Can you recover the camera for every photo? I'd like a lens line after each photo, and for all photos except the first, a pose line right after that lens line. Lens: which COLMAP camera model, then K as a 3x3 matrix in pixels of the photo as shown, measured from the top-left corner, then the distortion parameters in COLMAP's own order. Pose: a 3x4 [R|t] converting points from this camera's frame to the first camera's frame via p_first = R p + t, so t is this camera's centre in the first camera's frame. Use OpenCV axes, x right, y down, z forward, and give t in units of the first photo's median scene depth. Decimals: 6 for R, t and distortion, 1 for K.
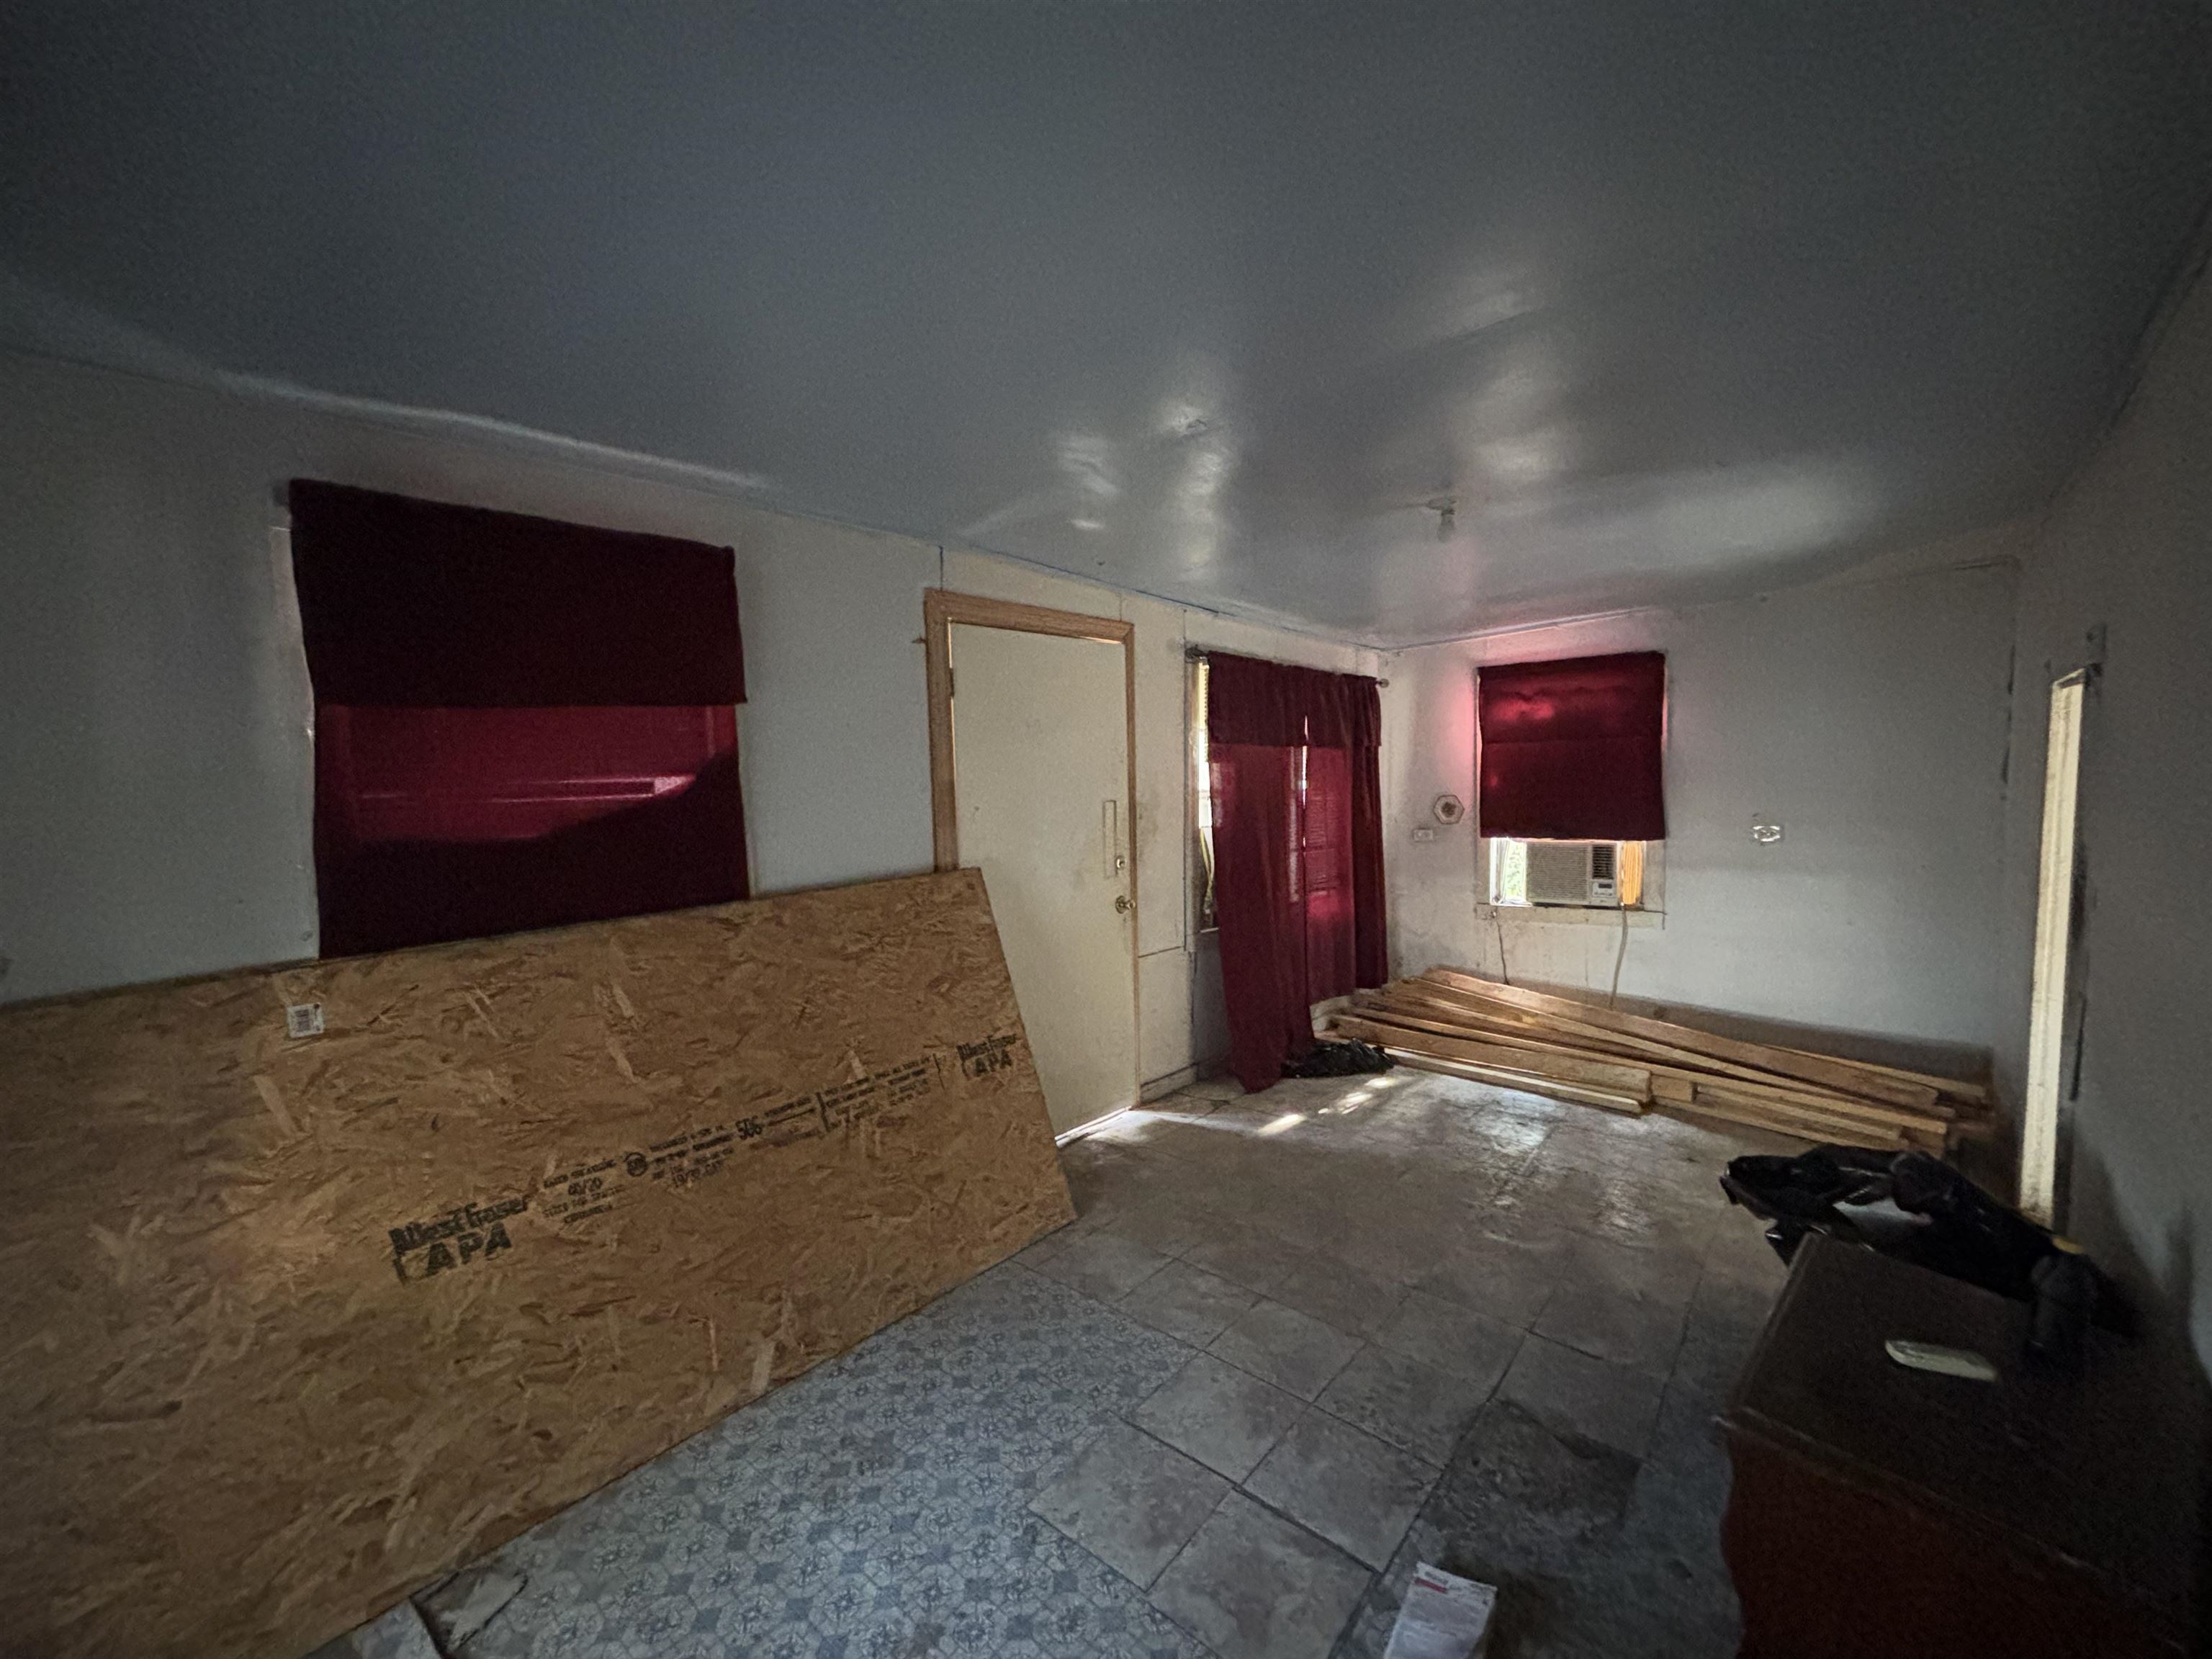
lens RADIAL K [[888.4, 0, 1092.2], [0, 888.4, 825.7], [0, 0, 1]] dist [-0.002058, 0.000015]
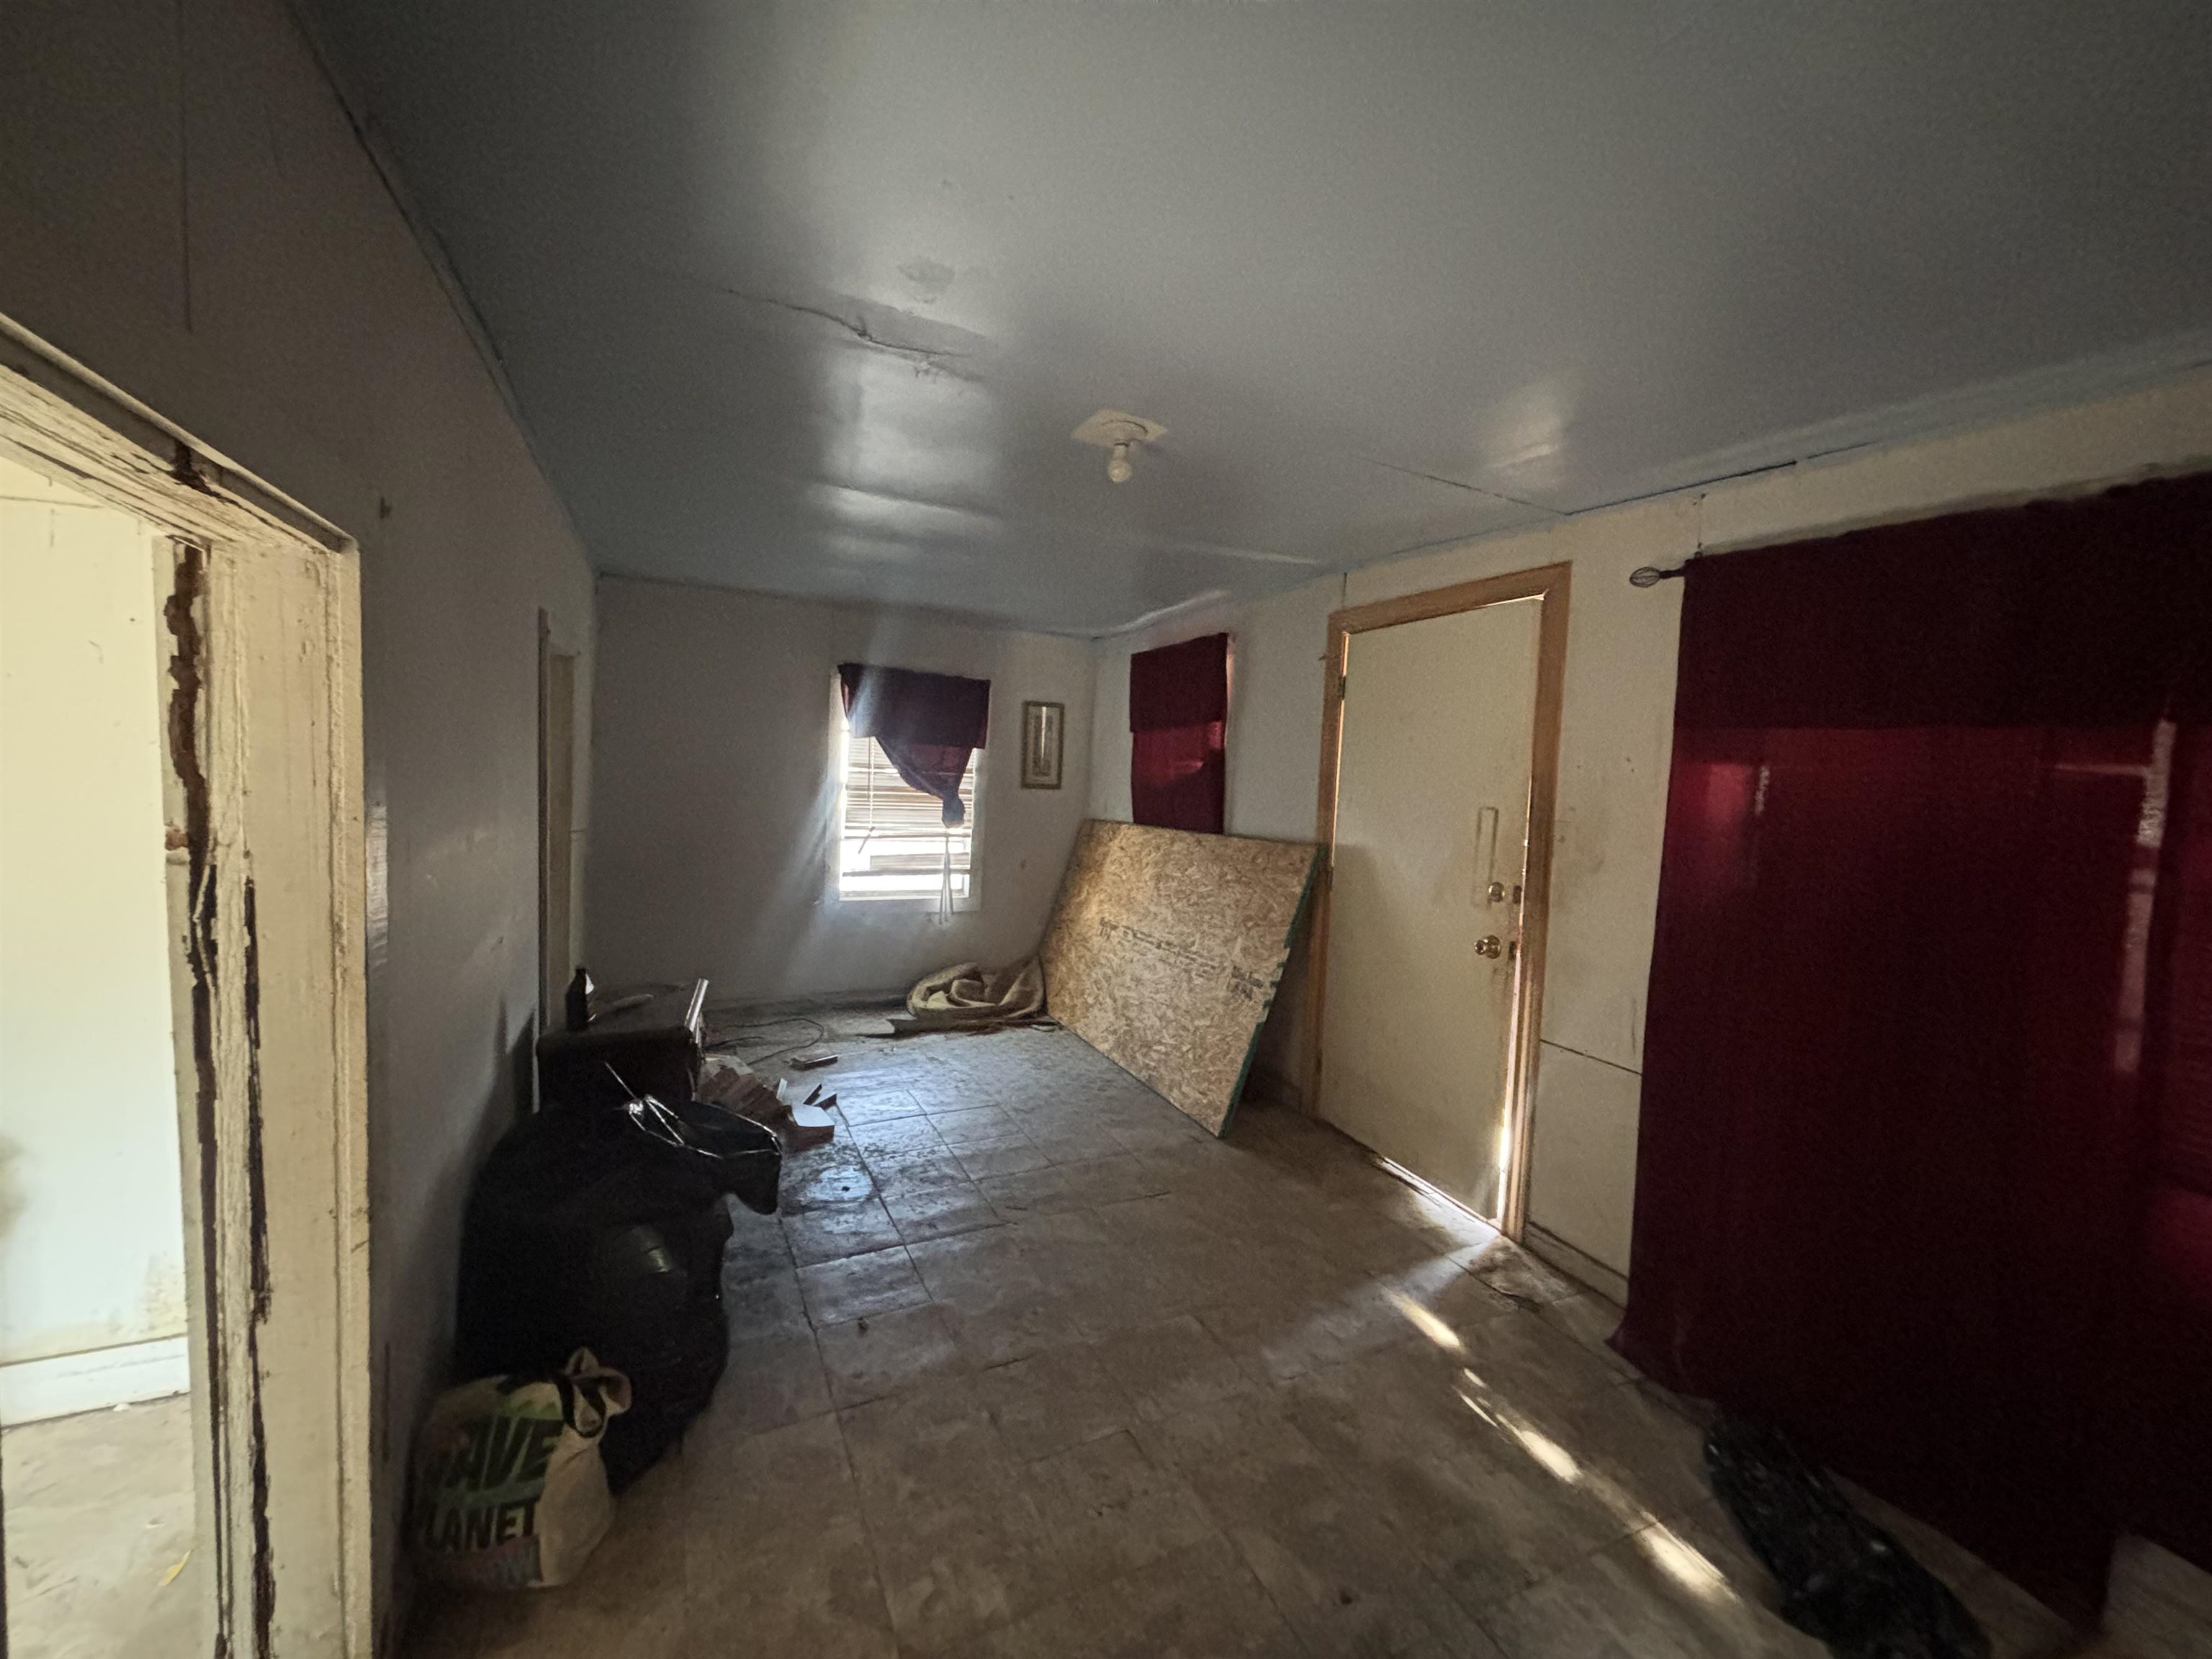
lens RADIAL K [[888.4, 0, 1092.2], [0, 888.4, 825.7], [0, 0, 1]] dist [-0.002058, 0.000015]
pose [[-0.391076, 0.069232, -0.917751, 1.013802], [-0.086134, 0.990037, 0.111388, -0.082728], [0.916319, 0.122611, -0.381216, 1.134278]]
